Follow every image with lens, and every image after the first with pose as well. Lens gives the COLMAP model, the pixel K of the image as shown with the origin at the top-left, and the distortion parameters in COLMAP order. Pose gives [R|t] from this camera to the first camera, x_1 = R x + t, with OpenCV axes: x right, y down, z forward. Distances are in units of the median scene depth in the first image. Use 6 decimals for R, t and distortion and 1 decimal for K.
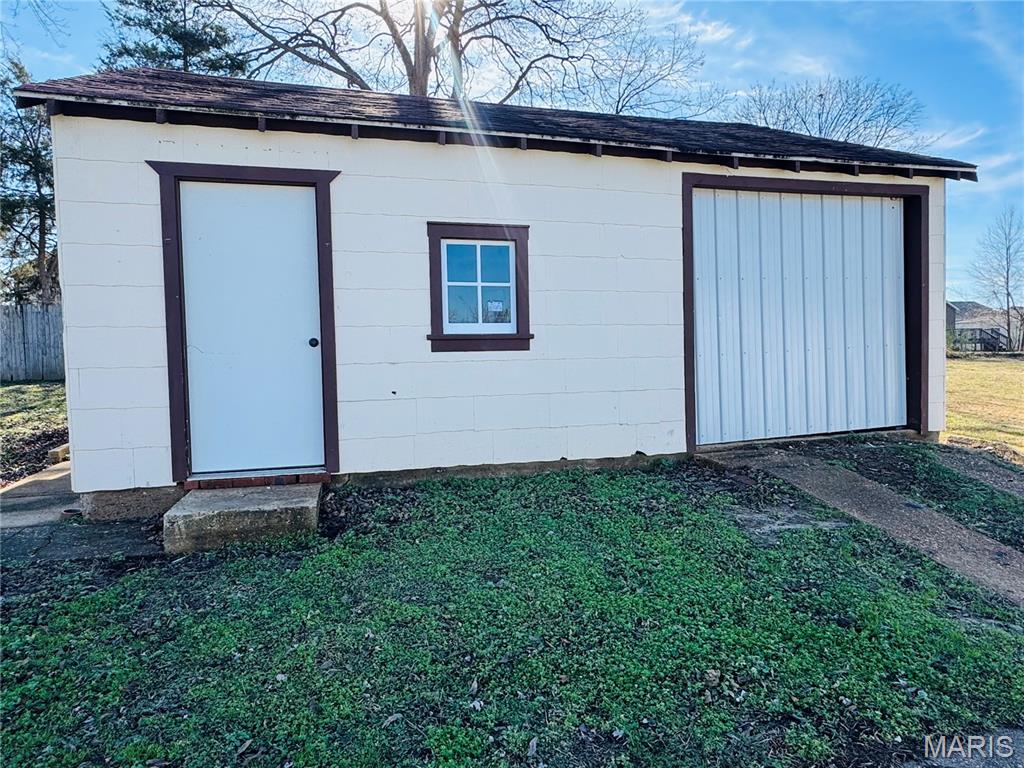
lens RADIAL K [[647.9, 0, 509.0], [0, 647.9, 385.0], [0, 0, 1]] dist [-0.003355, -0.000773]
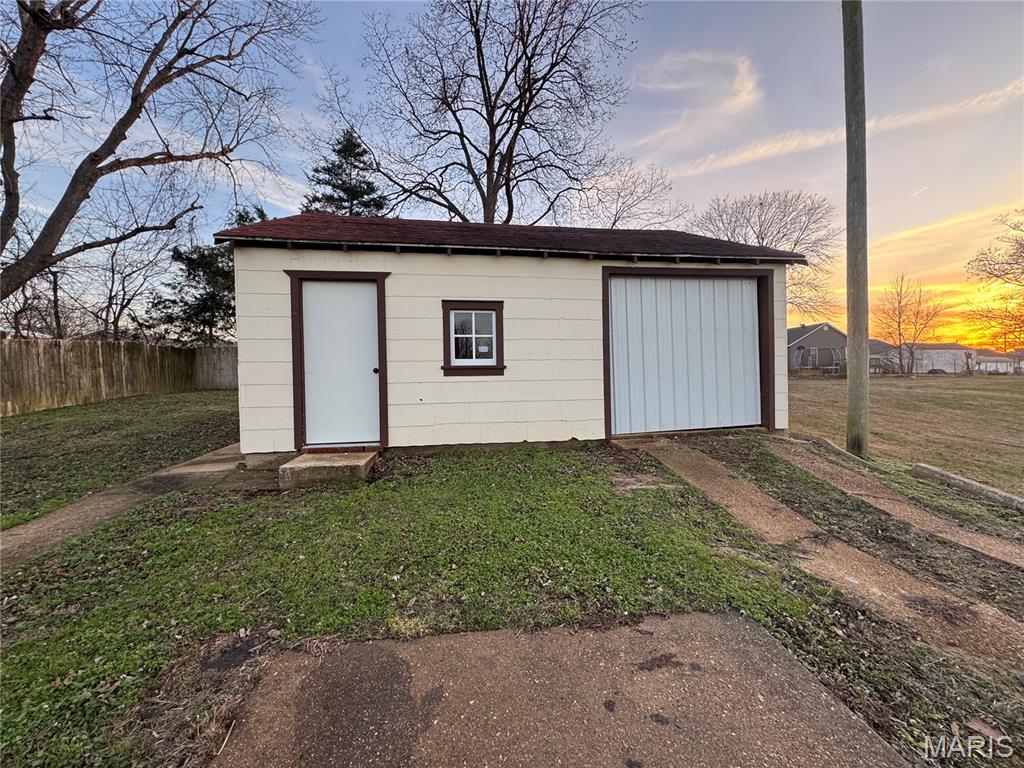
lens RADIAL K [[408.2, 0, 511.6], [0, 408.2, 384.5], [0, 0, 1]] dist [-0.002828, 0.000091]
pose [[0.993069, 0.007600, -0.117291, 0.178955], [-0.010003, 0.999752, -0.019913, -0.009551], [0.117110, 0.020948, 0.992898, -0.042250]]
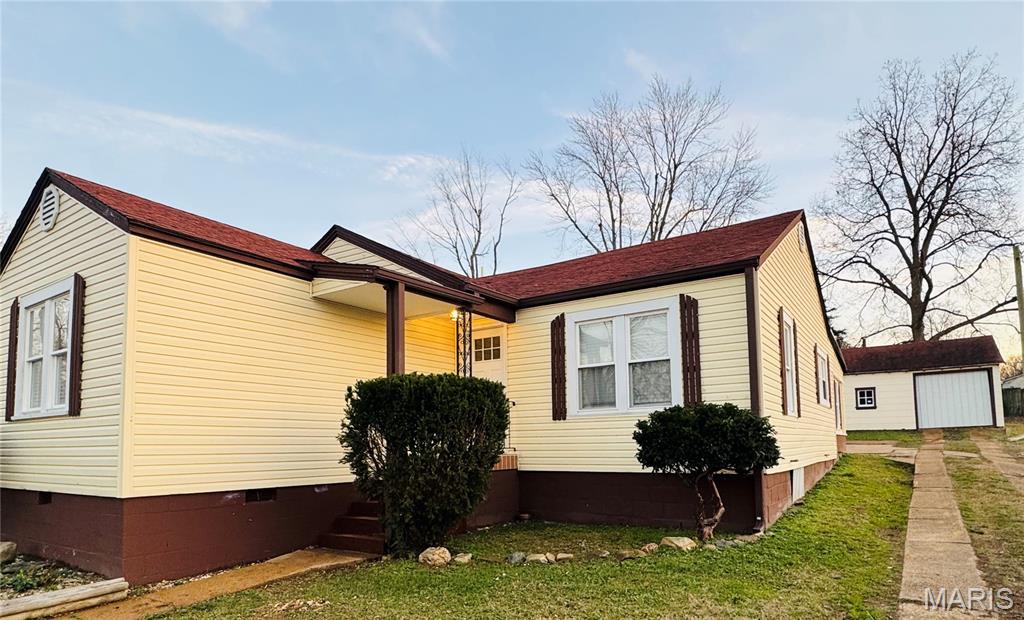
lens RADIAL K [[601.4, 0, 513.1], [0, 601.4, 404.6], [0, 0, 1]] dist [-0.002591, -0.000704]
pose [[0.642845, -0.036277, -0.765137, 2.016885], [-0.027148, 0.997171, -0.070088, 0.361847], [0.765515, 0.065828, 0.640042, -4.794336]]
